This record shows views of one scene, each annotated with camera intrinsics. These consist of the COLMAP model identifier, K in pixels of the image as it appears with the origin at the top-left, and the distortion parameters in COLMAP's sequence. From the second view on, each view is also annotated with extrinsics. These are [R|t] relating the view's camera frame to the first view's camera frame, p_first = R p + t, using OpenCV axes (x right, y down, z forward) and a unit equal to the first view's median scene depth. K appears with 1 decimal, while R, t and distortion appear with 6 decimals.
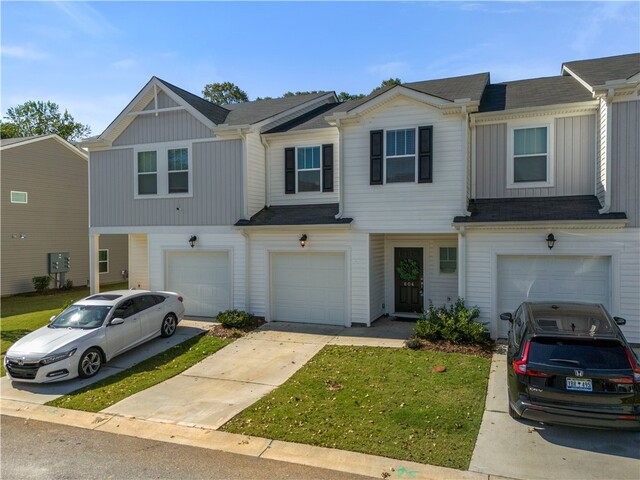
lens RADIAL K [[470.8, 0, 320.0], [0, 470.8, 240.0], [0, 0, 1]] dist [0.073177, -0.066599]
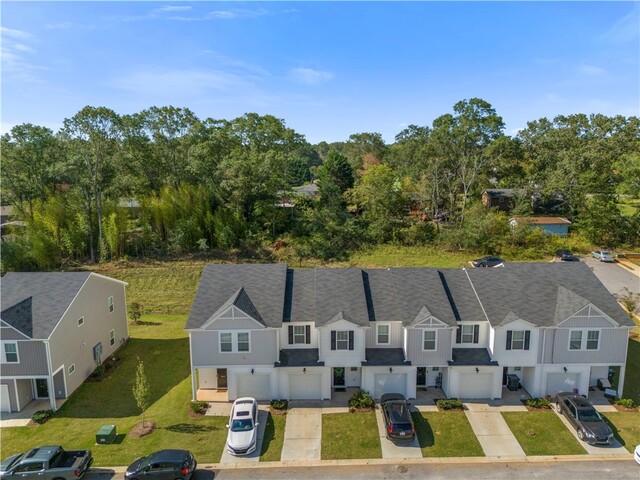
lens RADIAL K [[470.8, 0, 320.0], [0, 470.8, 240.0], [0, 0, 1]] dist [0.073177, -0.066599]
pose [[0.924662, -0.073266, 0.373675, -0.960621], [0.006778, 0.984327, 0.176224, -1.274617], [-0.380730, -0.160415, 0.910666, -1.396716]]
